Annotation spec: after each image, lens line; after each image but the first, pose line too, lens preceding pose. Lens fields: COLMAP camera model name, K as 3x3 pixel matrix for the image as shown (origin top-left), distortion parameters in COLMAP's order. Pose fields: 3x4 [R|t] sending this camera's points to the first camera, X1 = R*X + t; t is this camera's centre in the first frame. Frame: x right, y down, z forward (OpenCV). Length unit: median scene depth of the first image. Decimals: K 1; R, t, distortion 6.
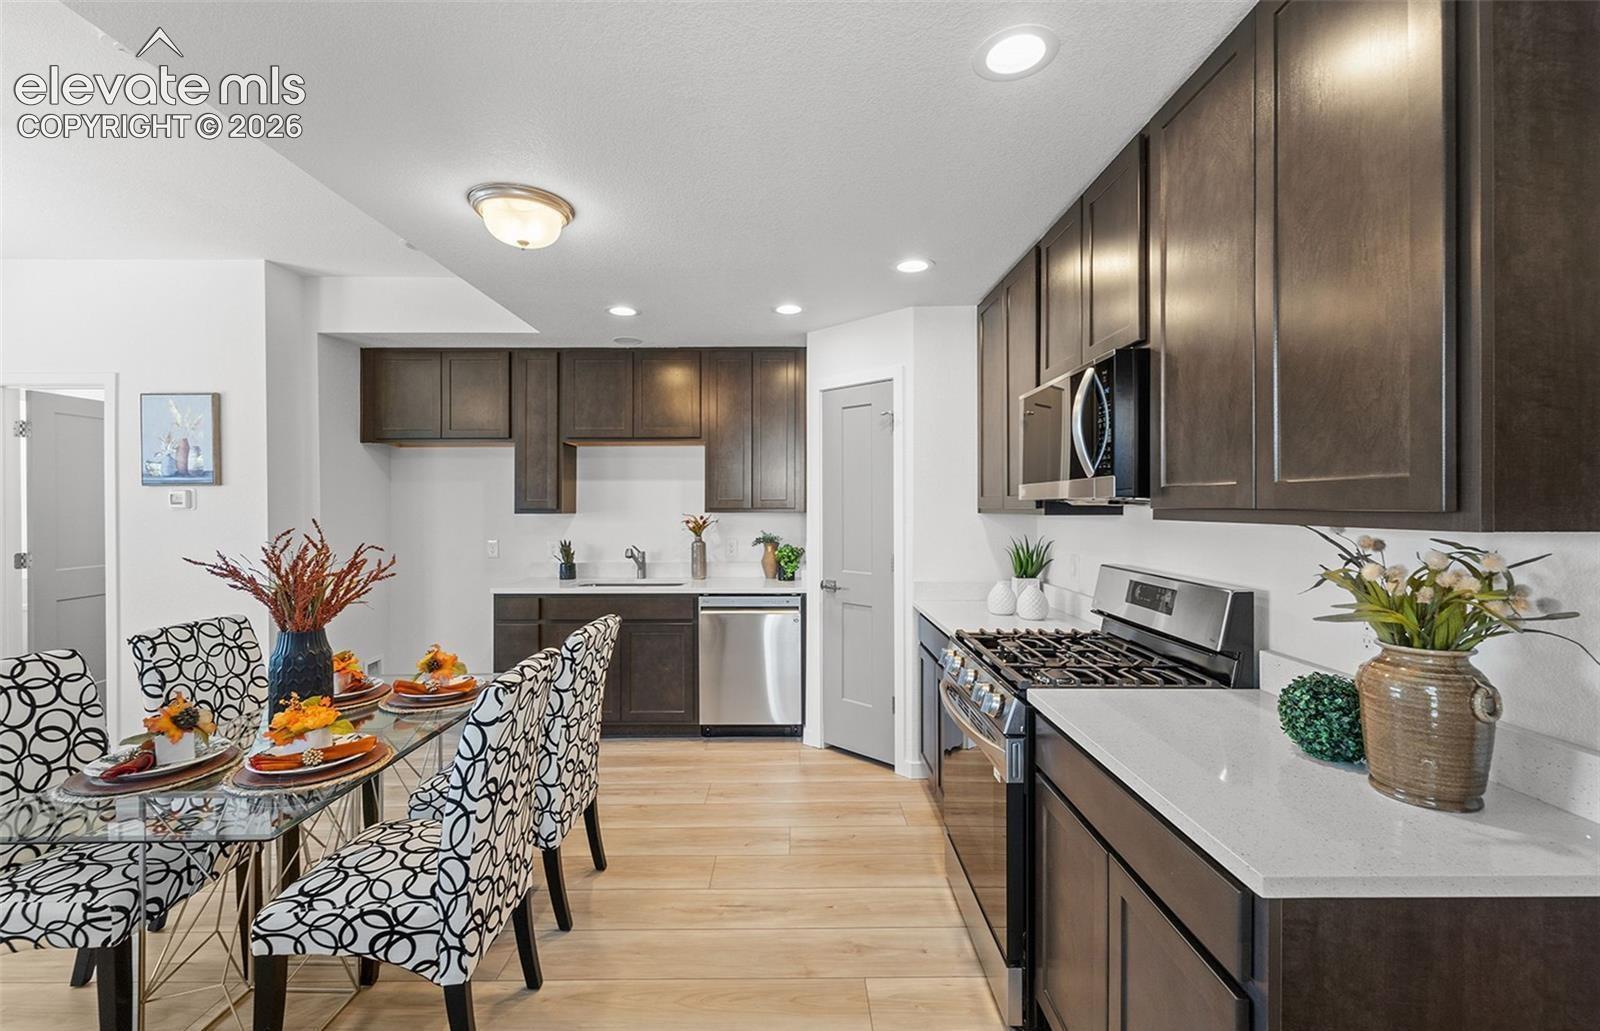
lens RADIAL K [[663.6, 0, 792.5], [0, 663.6, 505.6], [0, 0, 1]] dist [0.009706, -0.004201]
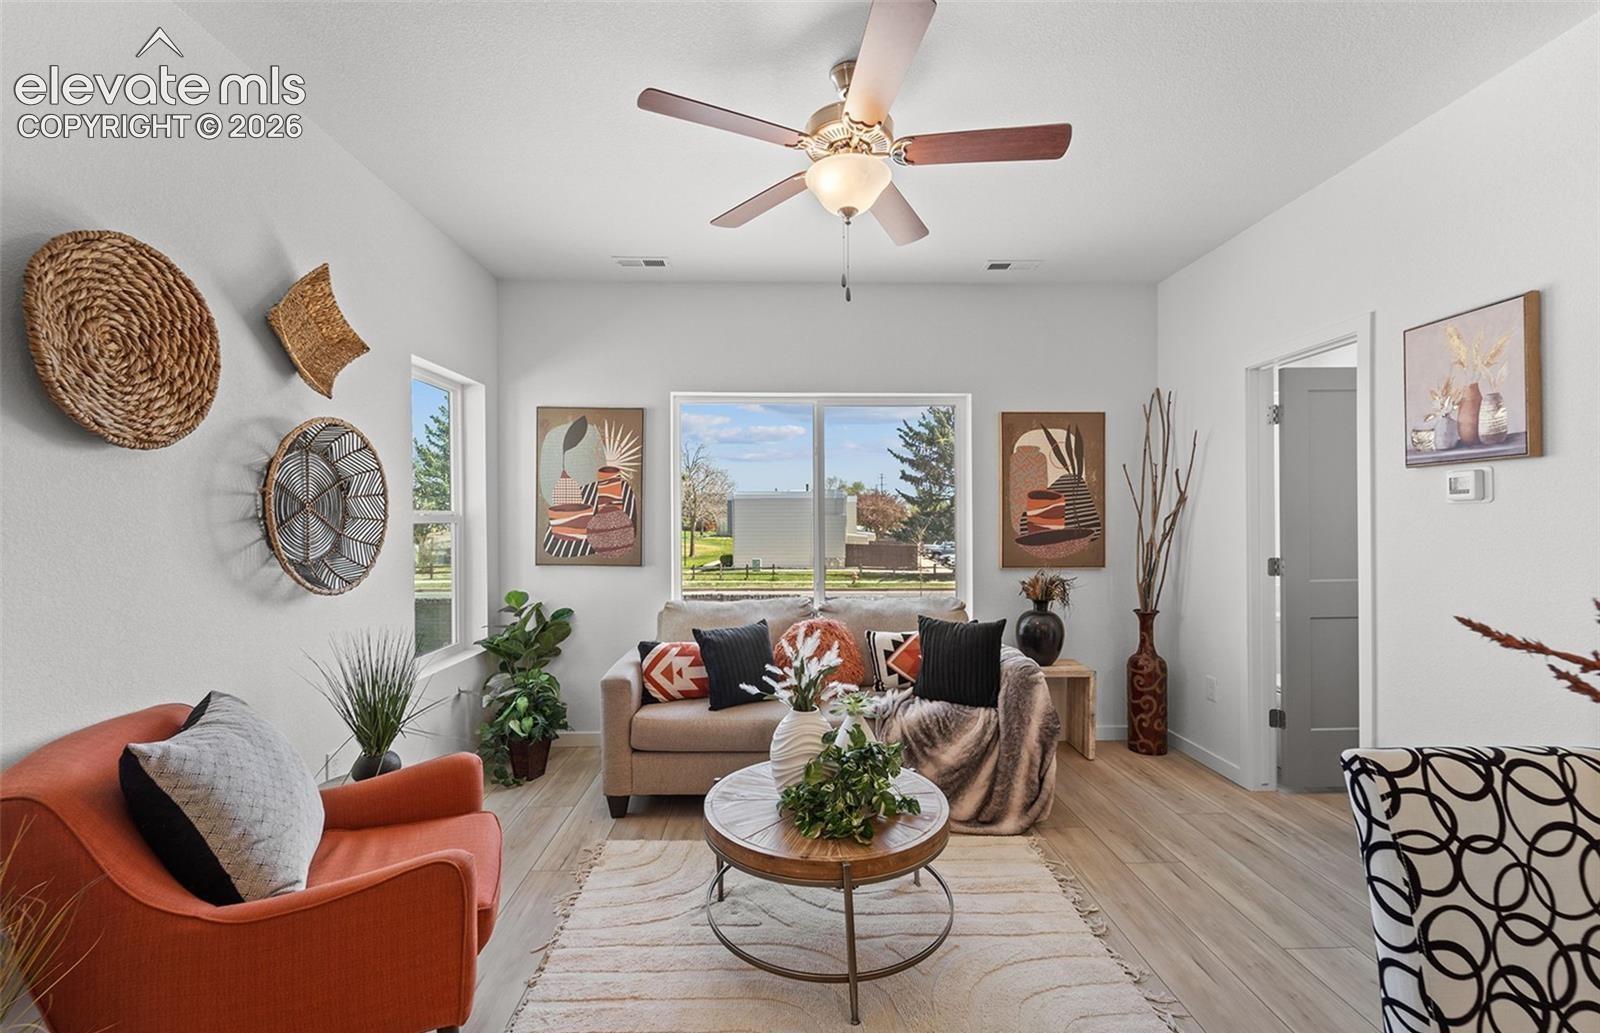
lens RADIAL K [[652.6, 0, 800.8], [0, 652.6, 527.3], [0, 0, 1]] dist [0.003492, -0.001812]
pose [[0.031312, 0.011570, -0.999443, -0.367175], [0.007049, 0.999906, 0.011797, 0.019603], [0.999485, -0.007415, 0.031227, 0.404781]]
